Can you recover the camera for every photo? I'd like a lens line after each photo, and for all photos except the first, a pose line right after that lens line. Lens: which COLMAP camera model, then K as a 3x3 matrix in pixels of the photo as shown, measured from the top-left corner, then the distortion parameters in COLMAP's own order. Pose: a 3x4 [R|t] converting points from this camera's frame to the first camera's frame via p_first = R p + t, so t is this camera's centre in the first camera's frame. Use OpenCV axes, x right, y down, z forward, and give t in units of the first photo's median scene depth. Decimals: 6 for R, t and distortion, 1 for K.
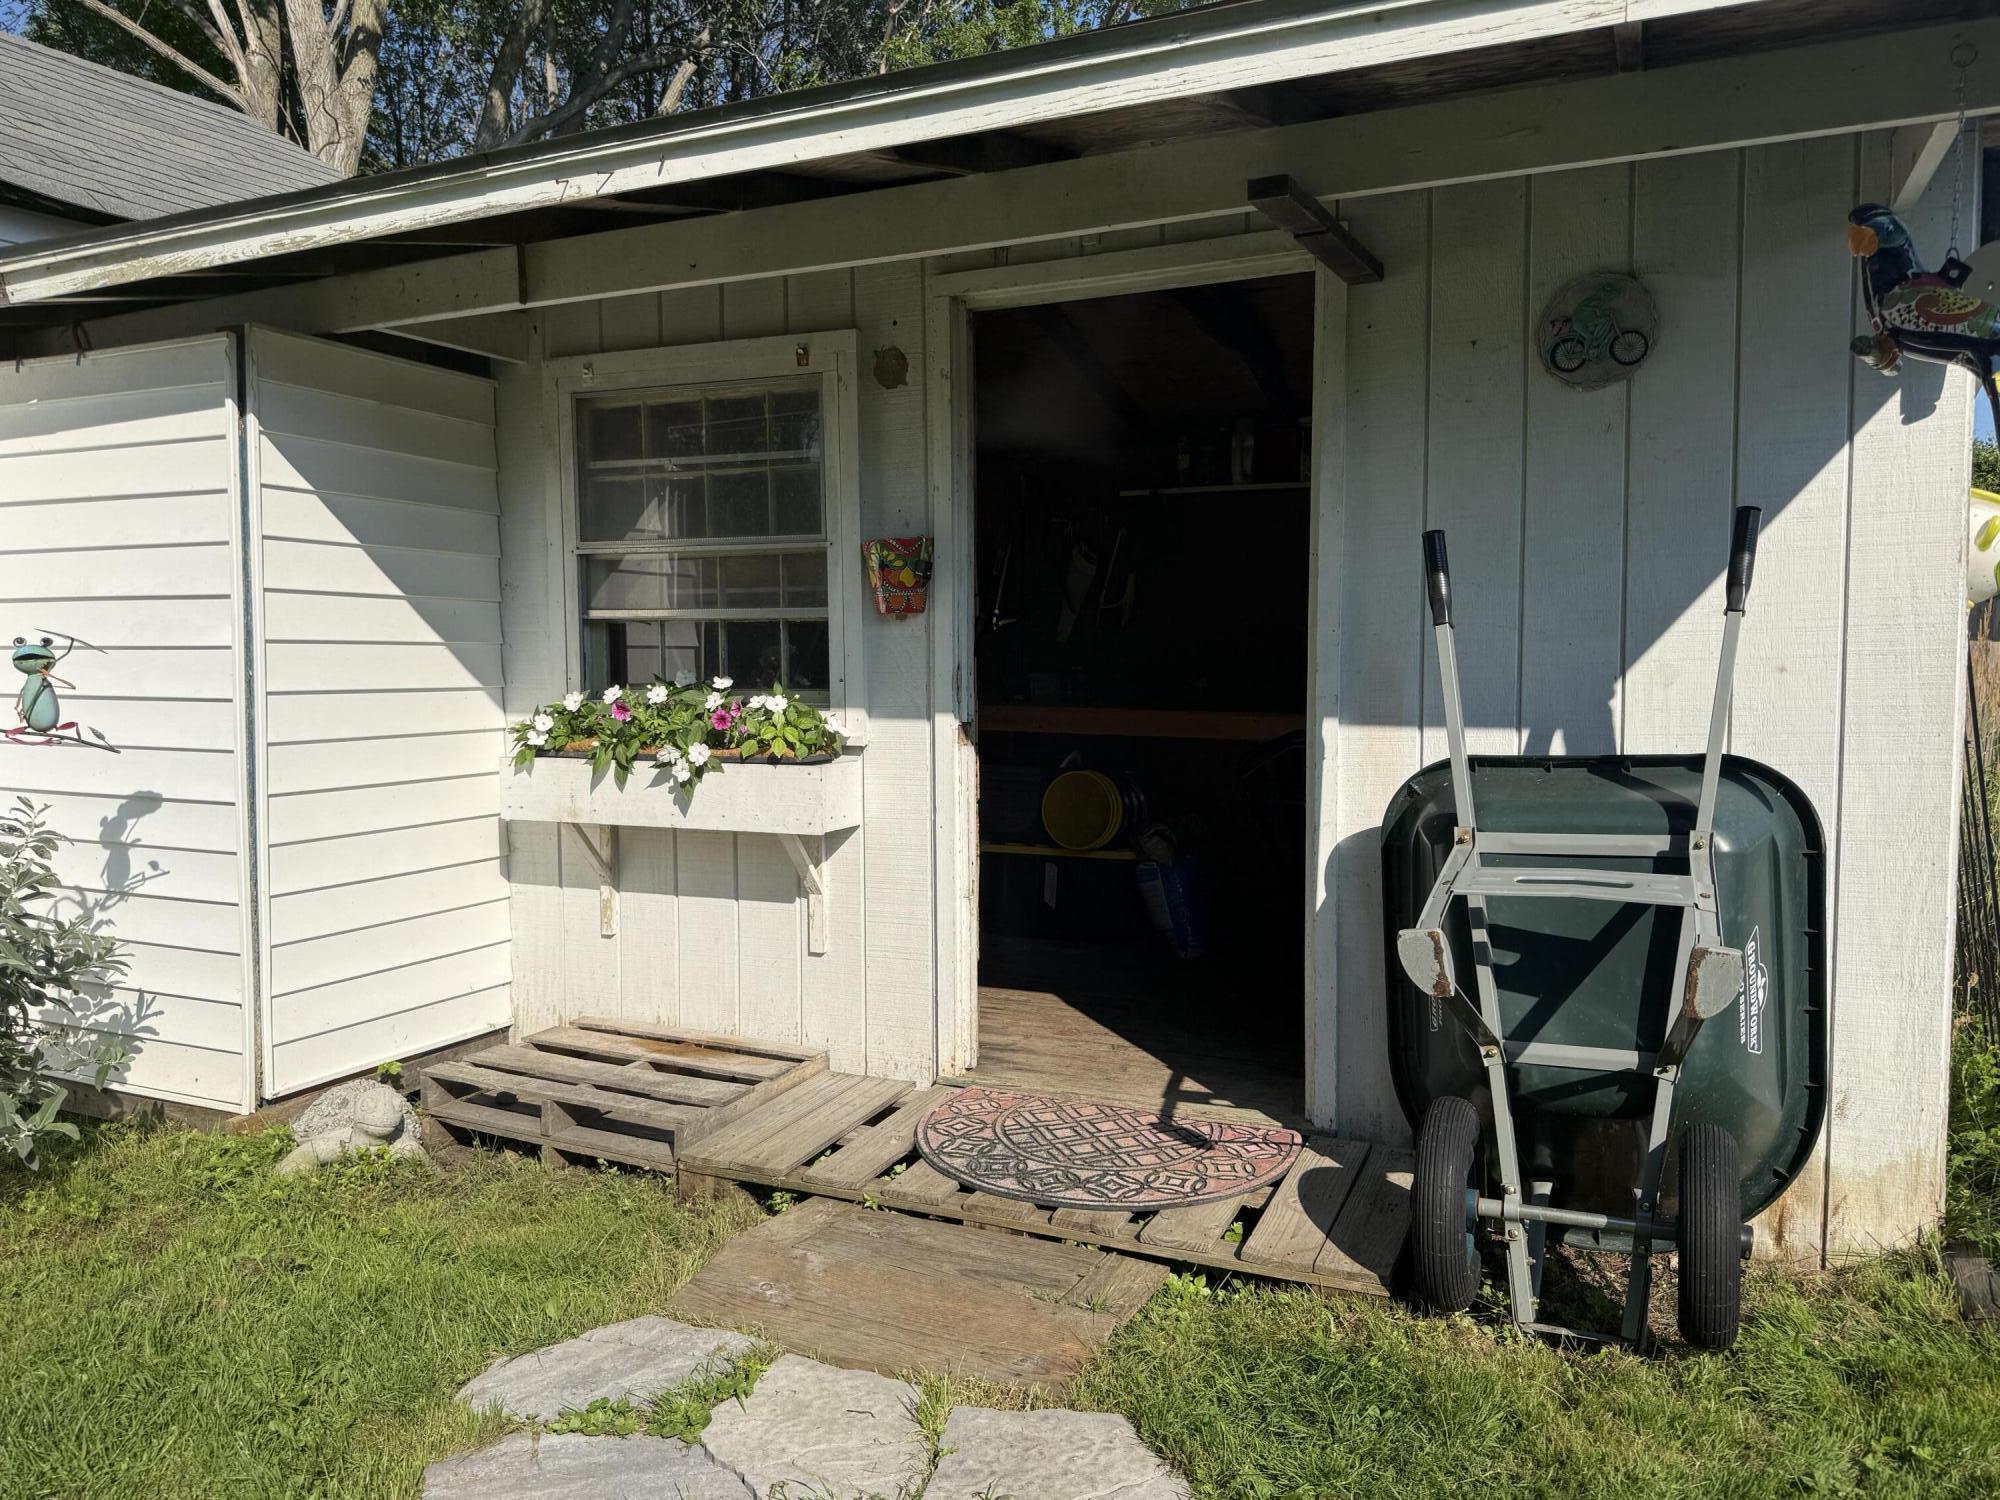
lens RADIAL K [[1455.0, 0, 988.2], [0, 1455.0, 746.7], [0, 0, 1]] dist [0.053016, -0.037566]
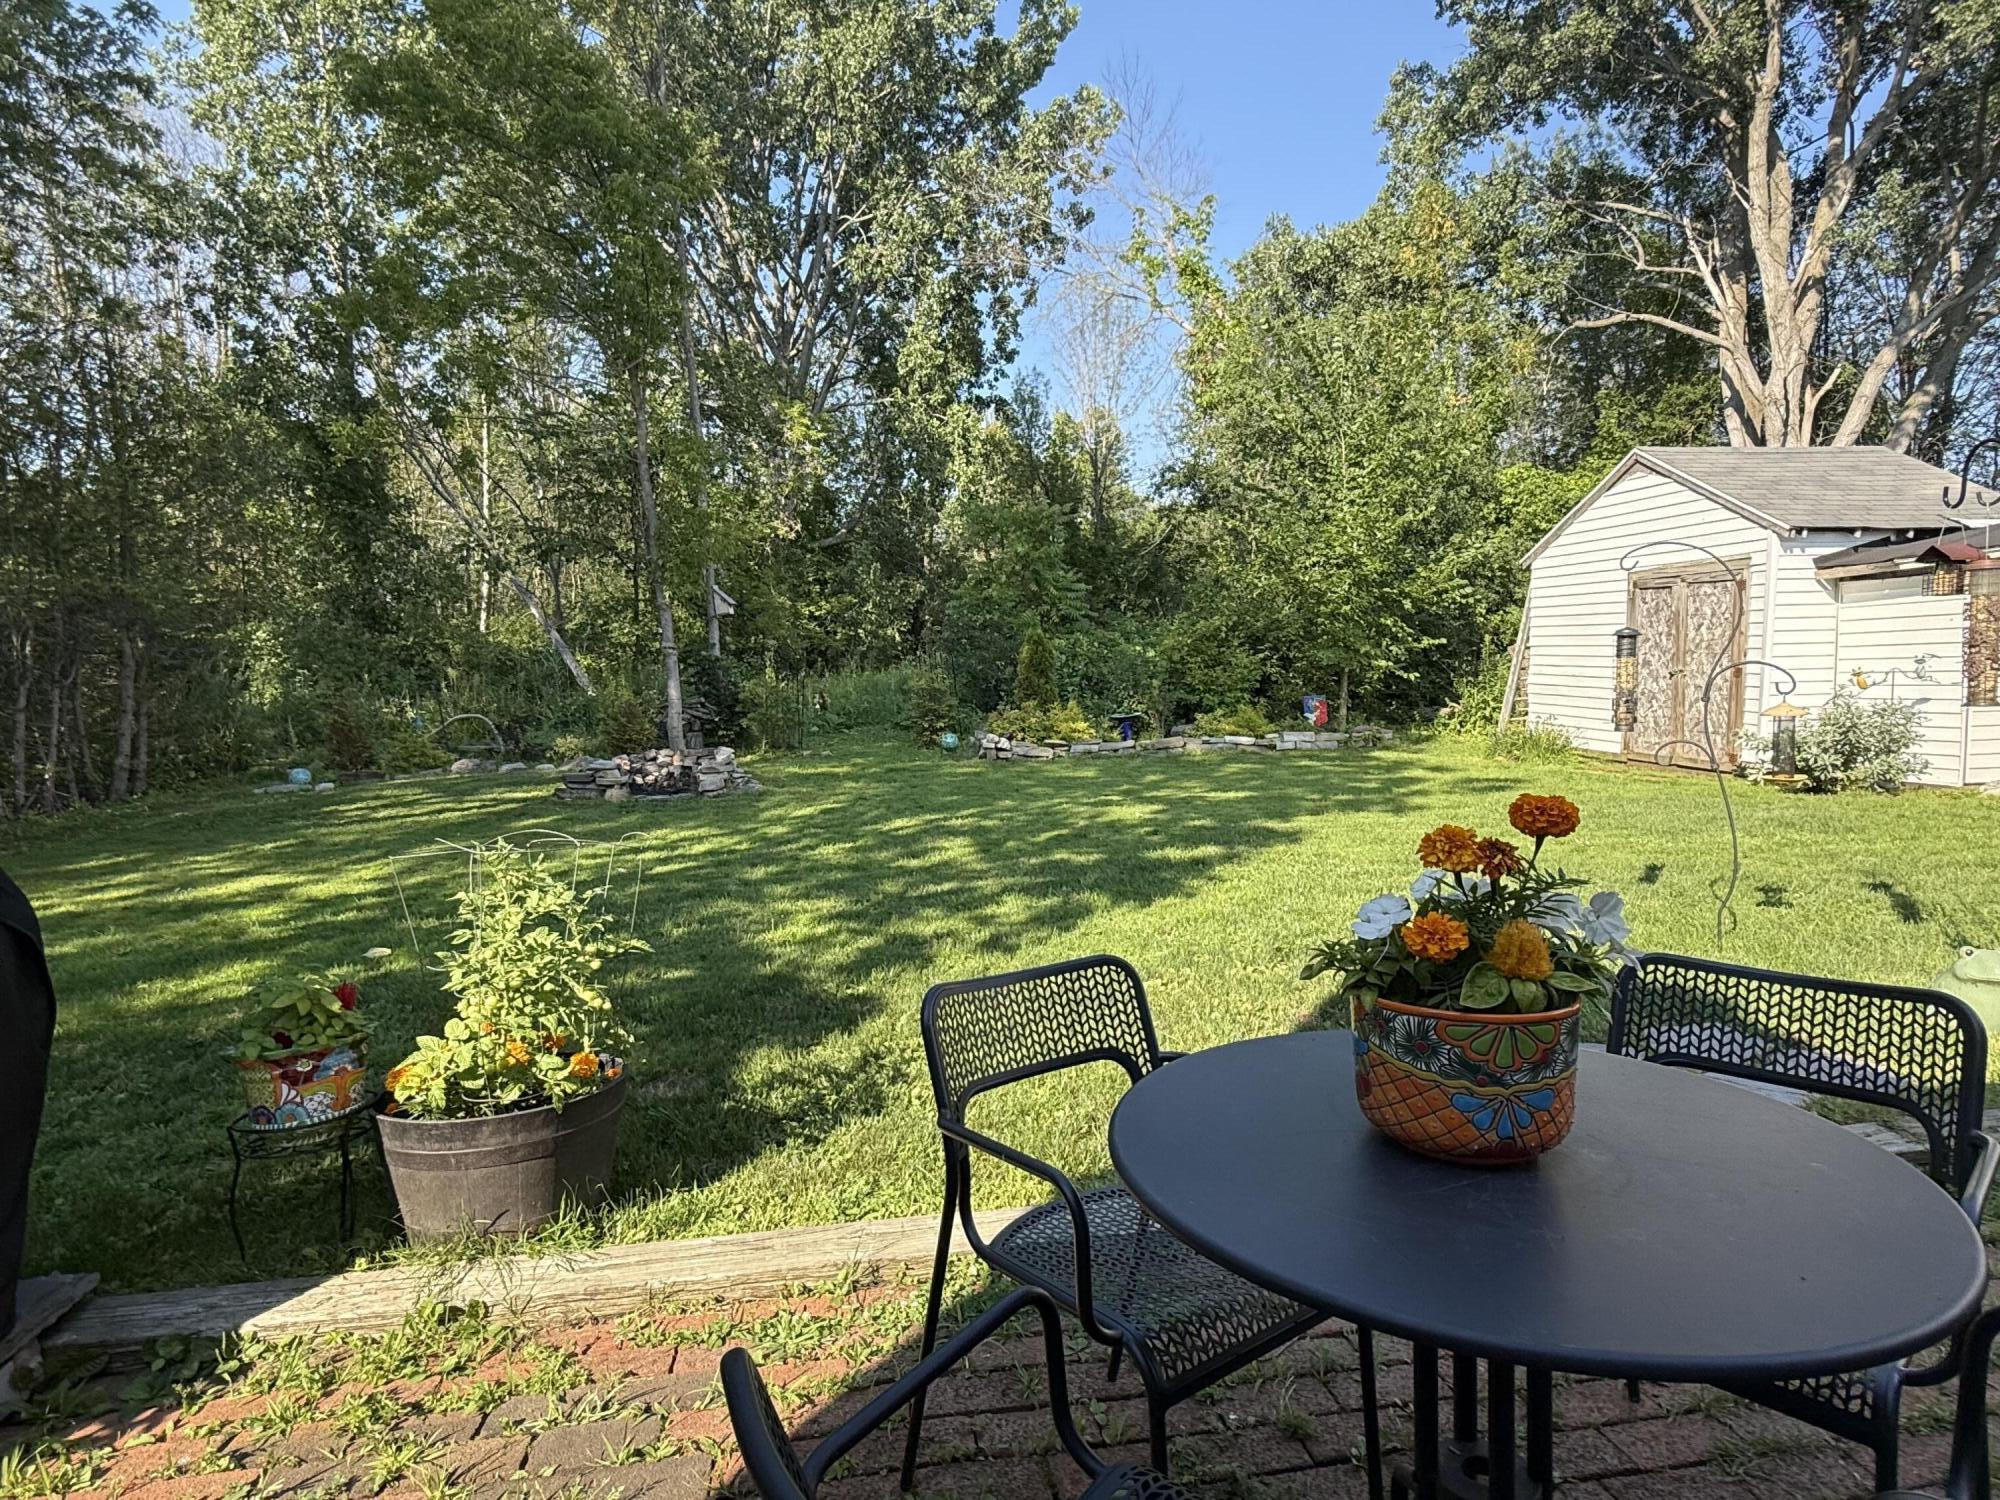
lens RADIAL K [[1071.7, 0, 1002.9], [0, 1071.7, 745.7], [0, 0, 1]] dist [-0.005099, -0.000701]
pose [[0.566573, 0.033297, -0.823338, 0.326855], [-0.031123, 0.999335, 0.018997, 0.181375], [0.823423, 0.014861, 0.567233, -2.504805]]
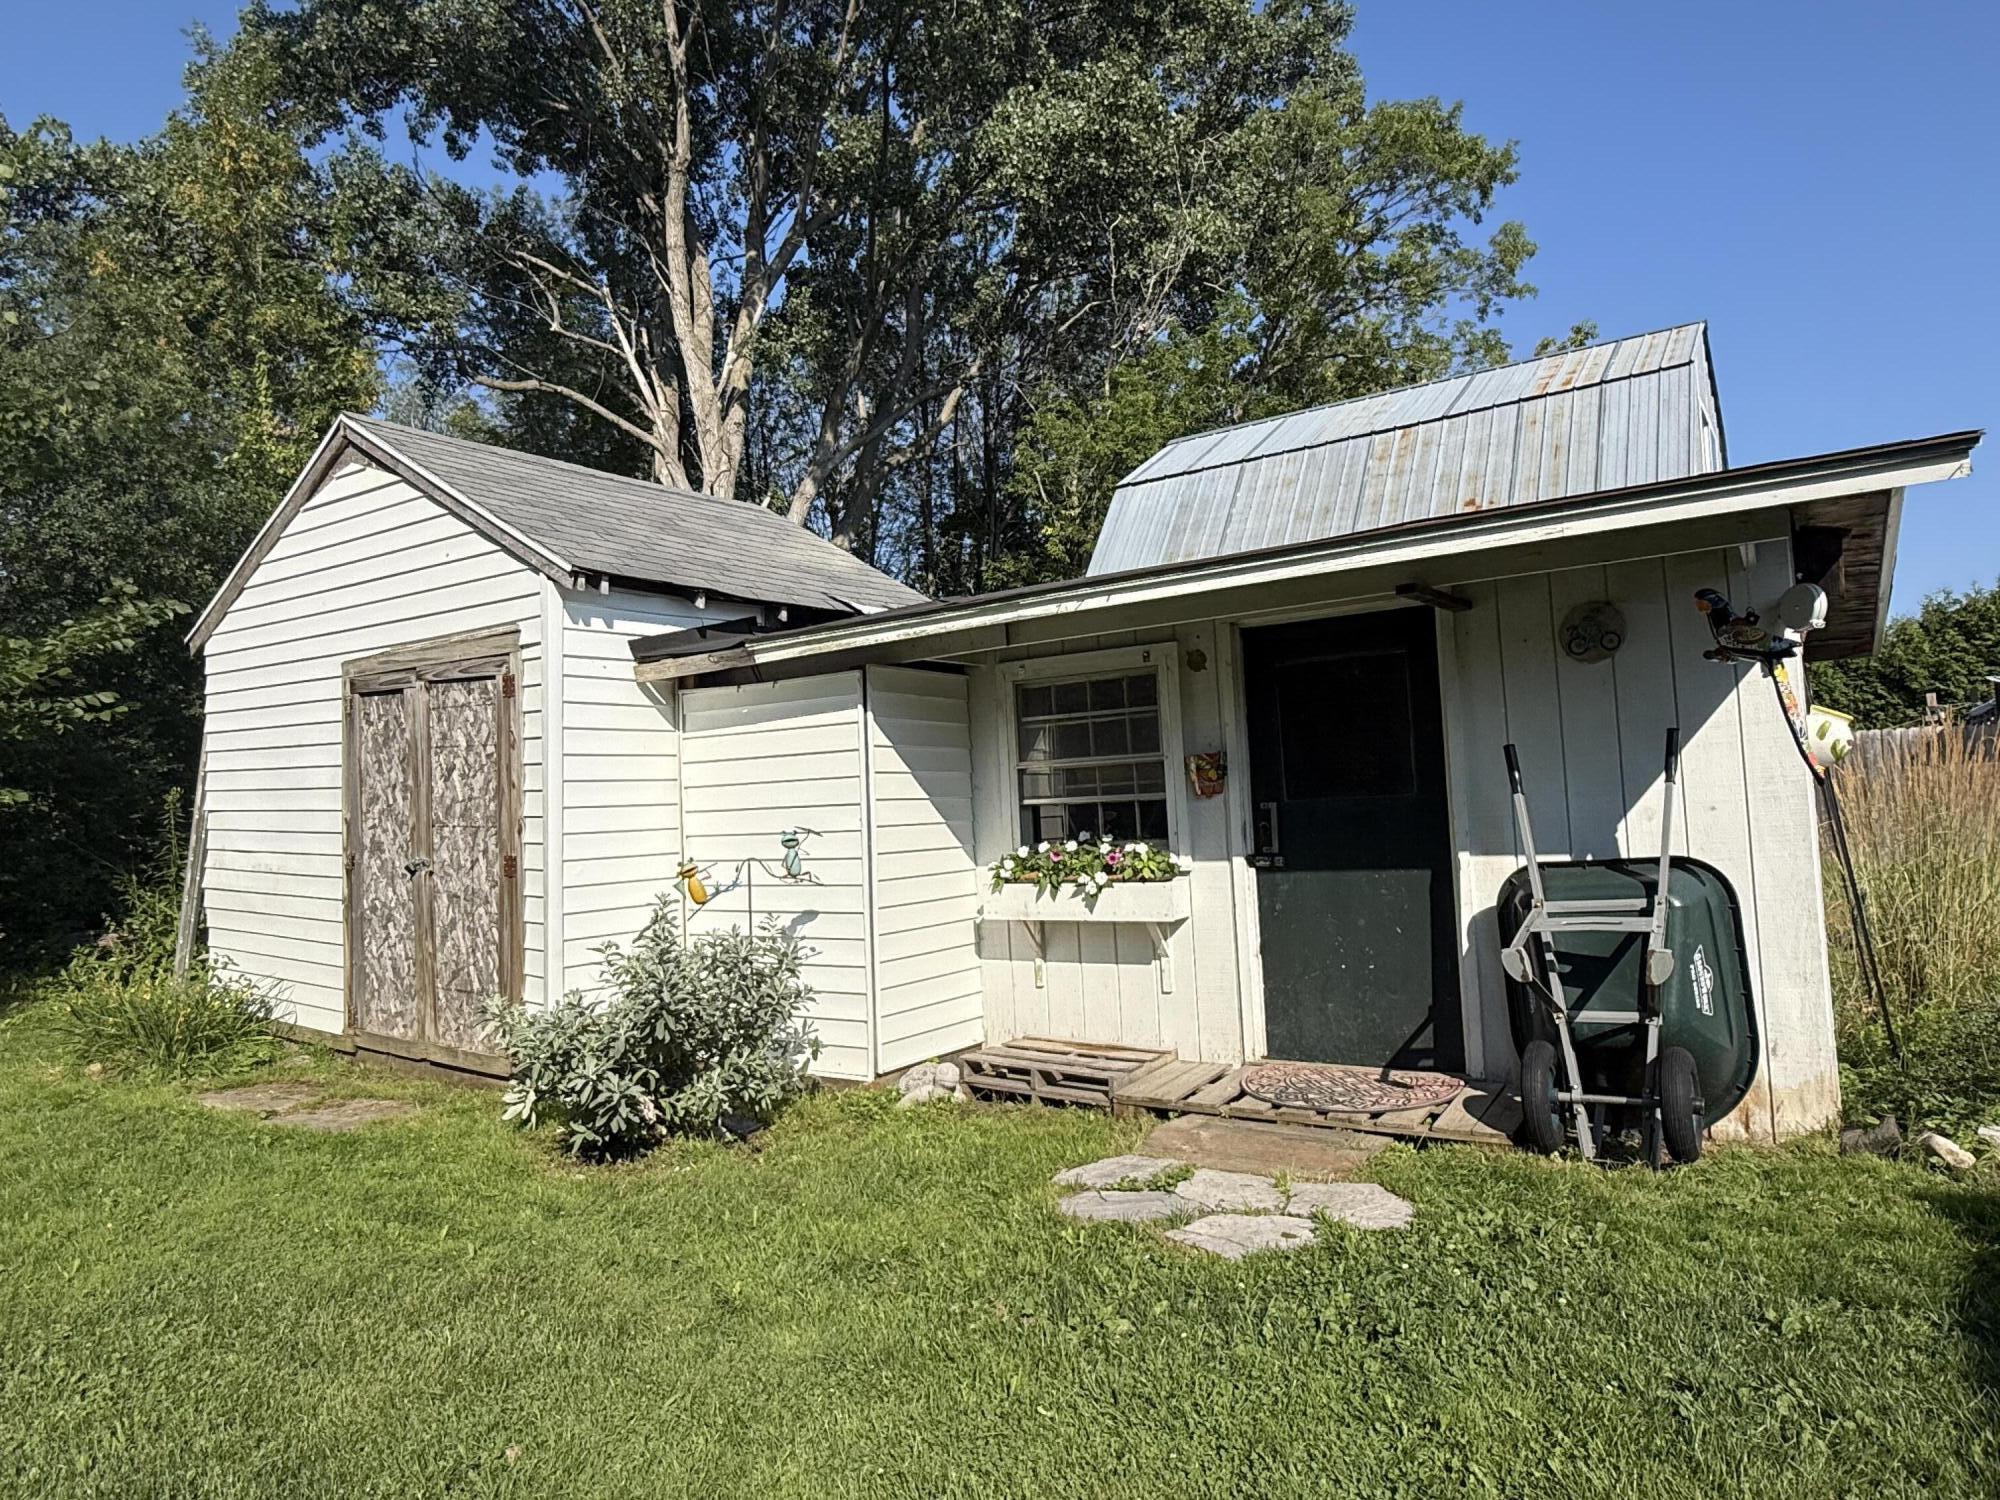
lens RADIAL K [[1210.2, 0, 996.9], [0, 1210.2, 752.3], [0, 0, 1]] dist [0.003926, 0.005583]
pose [[0.986922, -0.052999, -0.152239, -0.094642], [0.036760, 0.993518, -0.107569, 0.007077], [0.156953, 0.100566, 0.982472, -0.539915]]
